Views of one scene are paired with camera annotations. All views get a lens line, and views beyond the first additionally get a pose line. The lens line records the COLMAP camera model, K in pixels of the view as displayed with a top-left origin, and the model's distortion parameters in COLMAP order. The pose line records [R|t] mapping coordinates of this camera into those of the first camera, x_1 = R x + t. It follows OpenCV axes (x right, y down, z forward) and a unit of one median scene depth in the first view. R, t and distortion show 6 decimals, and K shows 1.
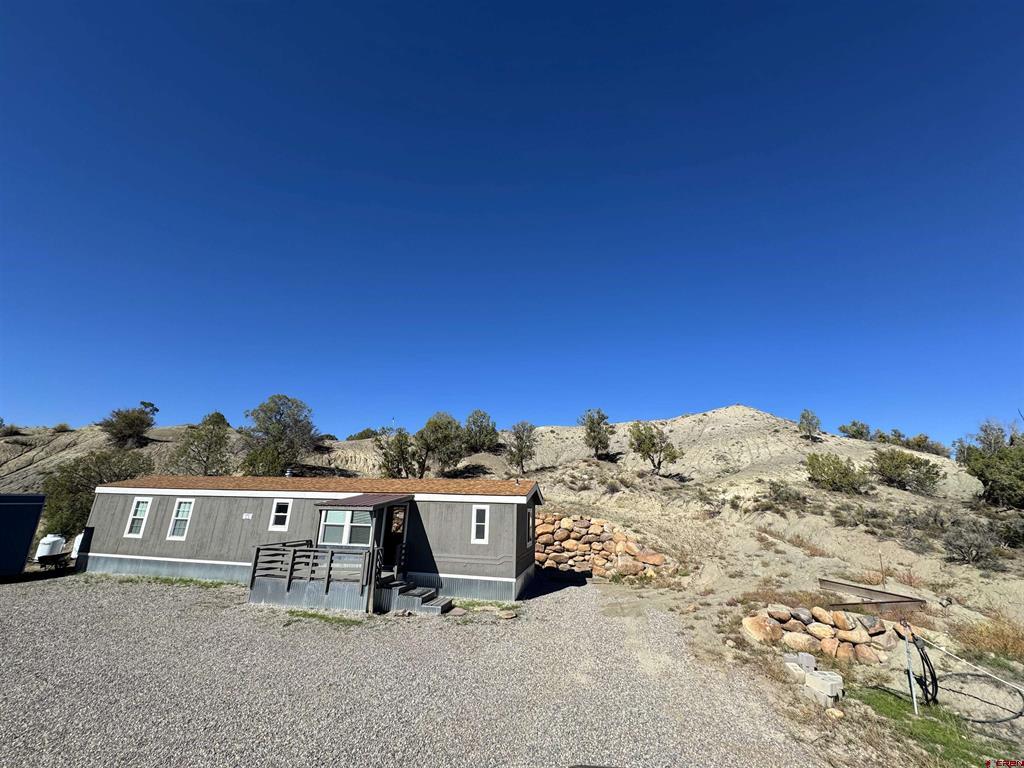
lens RADIAL K [[408.3, 0, 511.5], [0, 408.3, 379.2], [0, 0, 1]] dist [-0.001966, 0.000528]
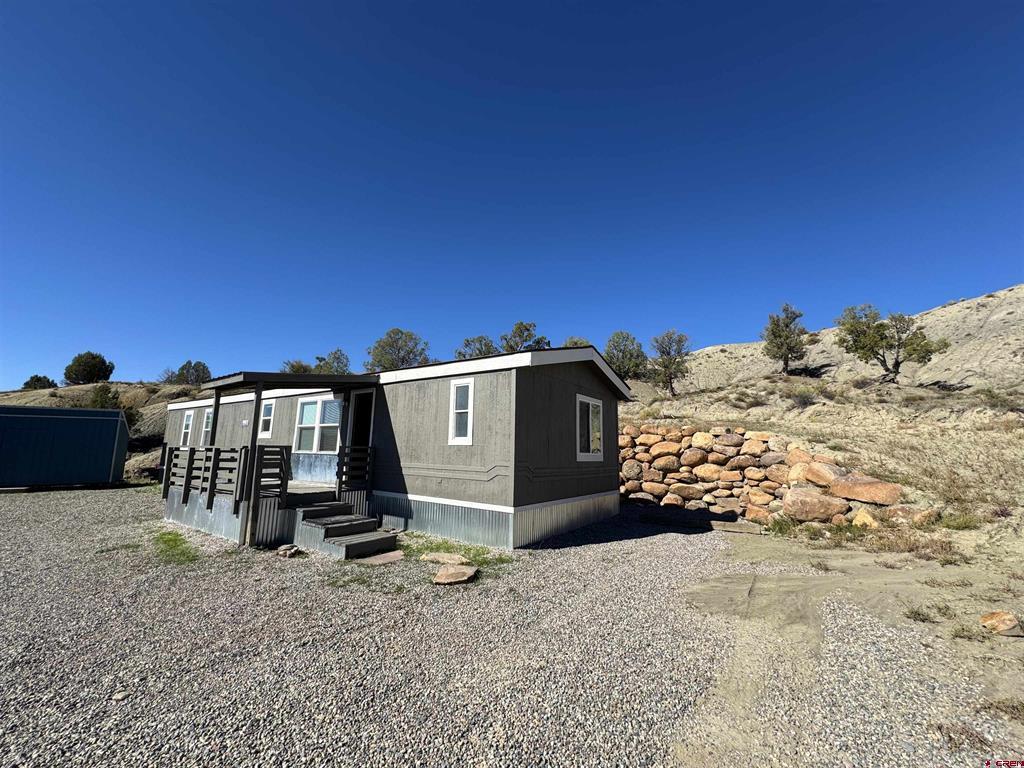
lens RADIAL K [[408.3, 0, 510.9], [0, 408.3, 379.3], [0, 0, 1]] dist [-0.001966, 0.000528]
pose [[0.909222, -0.078111, -0.408918, 0.187696], [0.126797, 0.987532, 0.093295, 0.234801], [0.396532, -0.136676, 0.907790, 0.462683]]
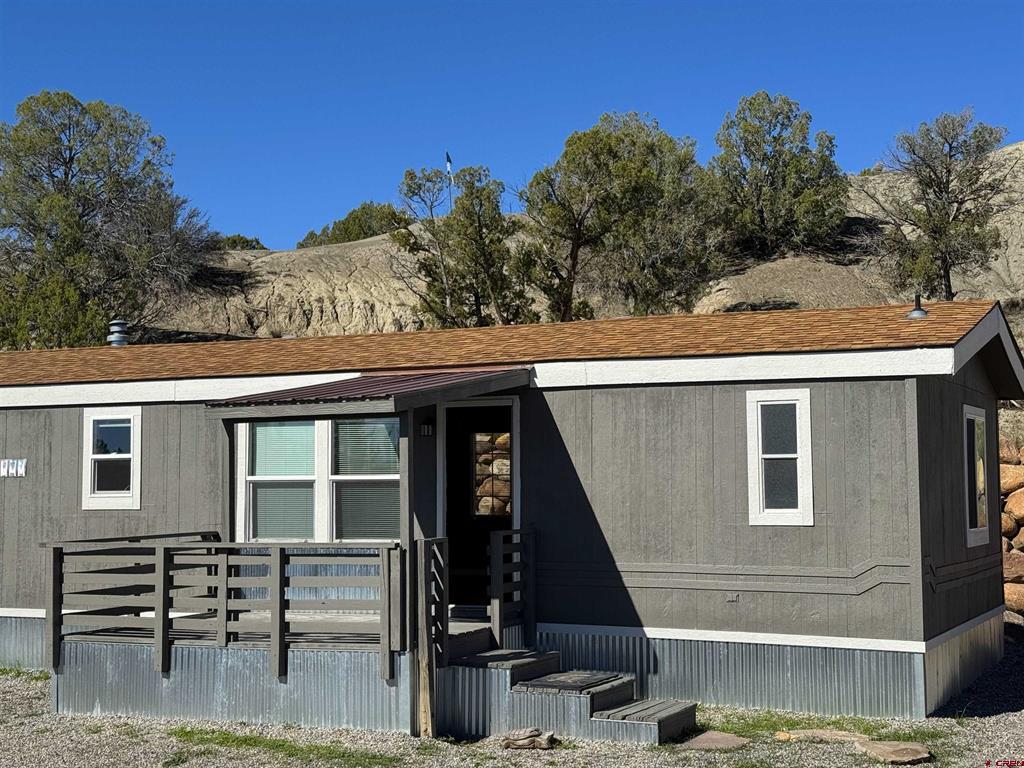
lens RADIAL K [[1553.3, 0, 517.4], [0, 1553.3, 360.3], [0, 0, 1]] dist [0.127574, 0.000000]
pose [[0.968395, -0.049842, -0.244391, 0.010876], [0.103924, 0.971357, 0.213692, 0.044626], [0.226740, -0.232337, 0.945838, -0.009668]]
